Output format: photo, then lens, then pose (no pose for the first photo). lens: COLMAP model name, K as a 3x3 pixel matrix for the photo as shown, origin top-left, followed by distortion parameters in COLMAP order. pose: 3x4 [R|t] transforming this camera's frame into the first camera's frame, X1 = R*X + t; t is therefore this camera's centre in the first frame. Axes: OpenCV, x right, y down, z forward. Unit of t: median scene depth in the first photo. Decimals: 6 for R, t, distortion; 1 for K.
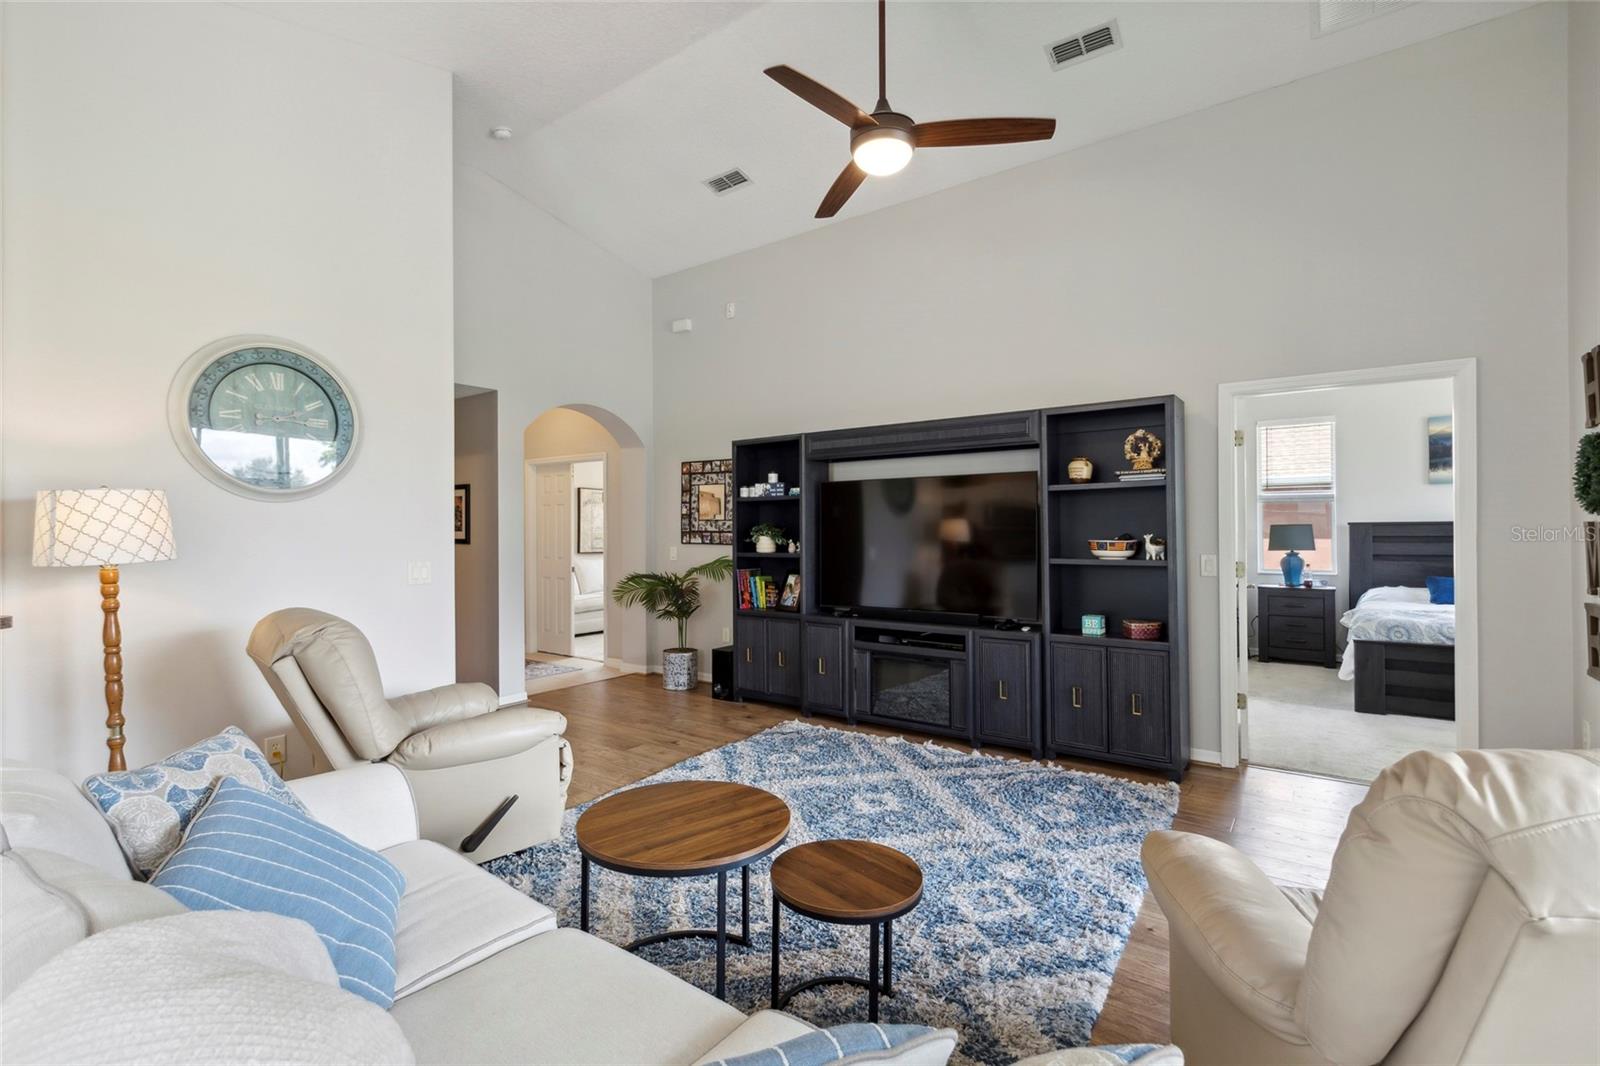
lens RADIAL K [[723.9, 0, 800.7], [0, 723.9, 520.1], [0, 0, 1]] dist [0.002061, 0.000383]
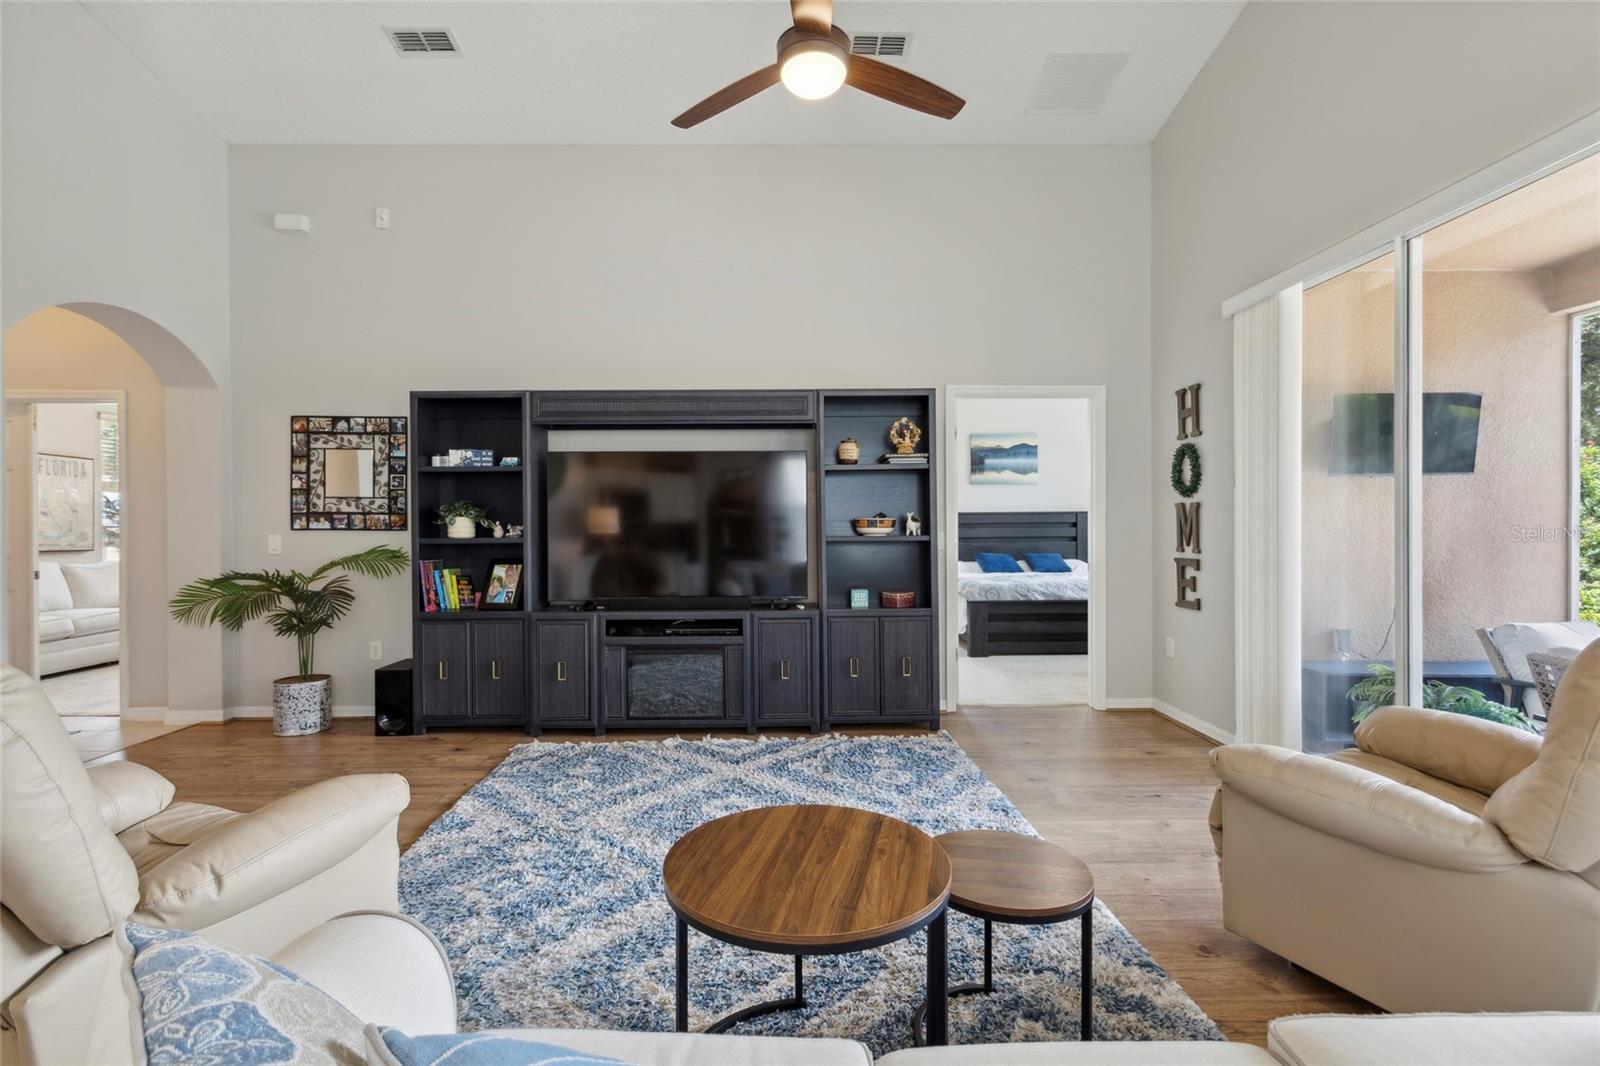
lens RADIAL K [[722.7, 0, 796.8], [0, 722.7, 526.0], [0, 0, 1]] dist [0.003338, 0.000323]
pose [[0.798924, 0.000892, 0.601431, -0.242876], [-0.006303, 0.999956, 0.006889, 0.025506], [-0.601399, -0.009295, 0.798895, 0.165374]]
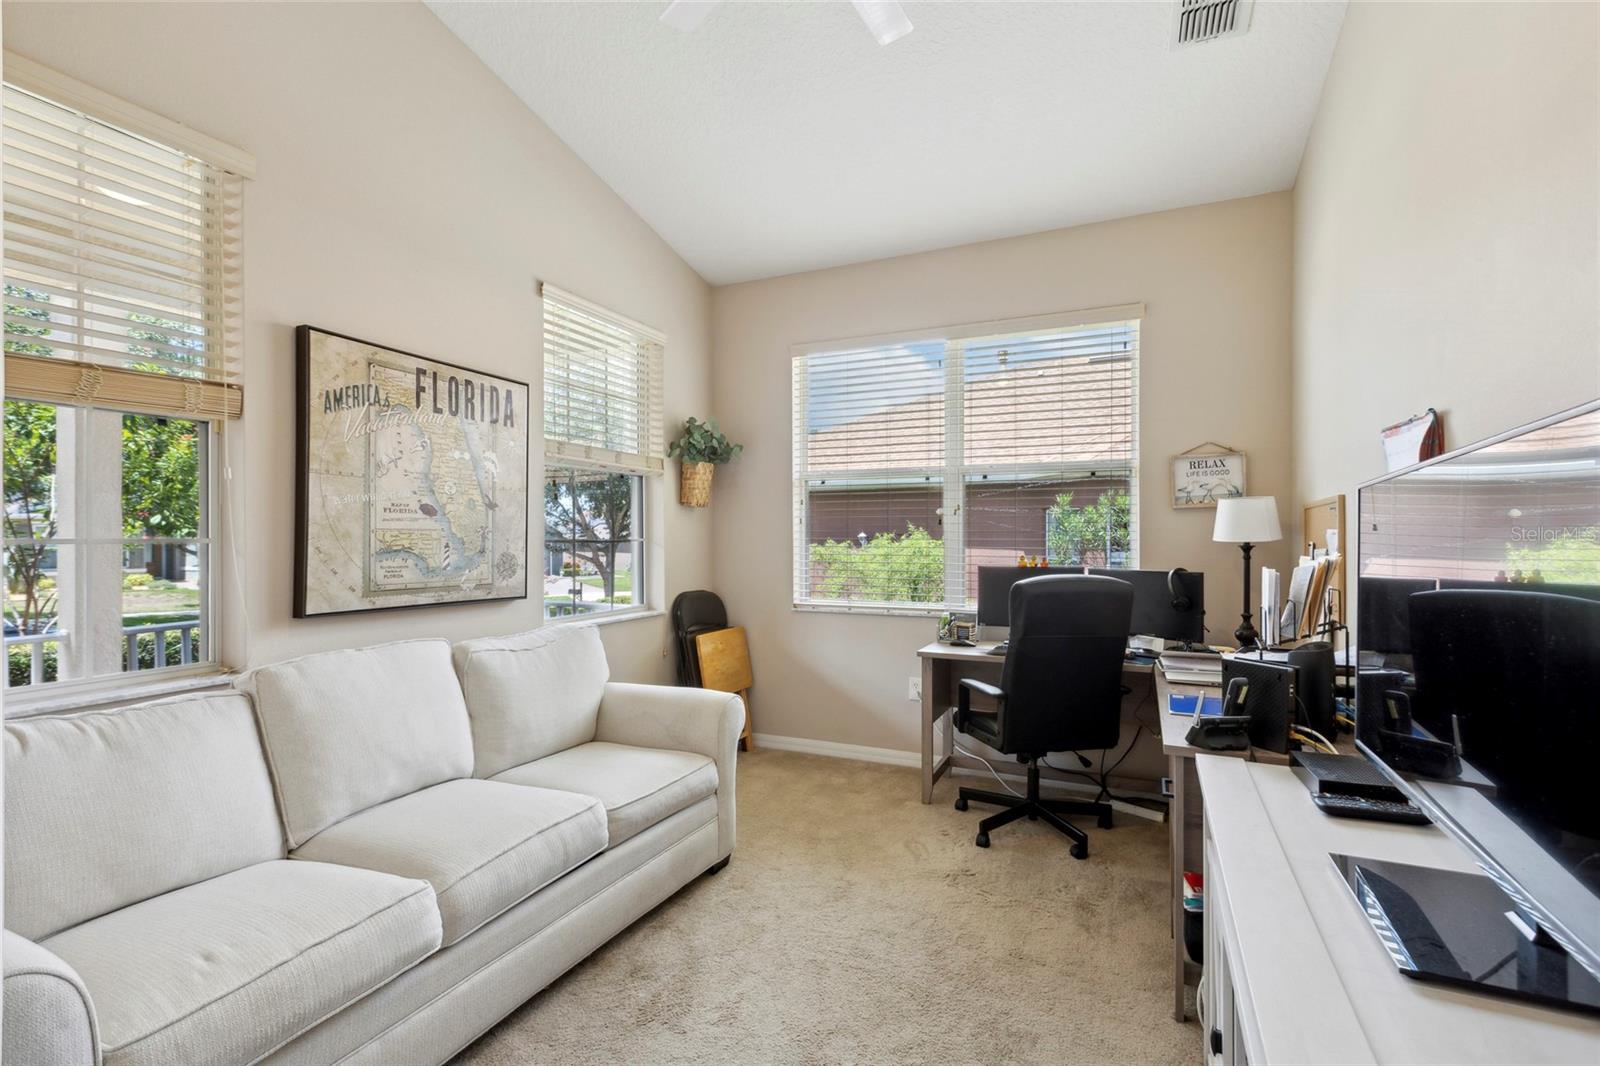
lens RADIAL K [[722.7, 0, 796.8], [0, 722.7, 526.0], [0, 0, 1]] dist [0.003338, 0.000323]
pose [[0.982254, 0.012289, 0.187154, -0.373396], [-0.012430, 0.999923, -0.000421, 0.029016], [-0.187145, -0.001913, 0.982330, 1.425154]]
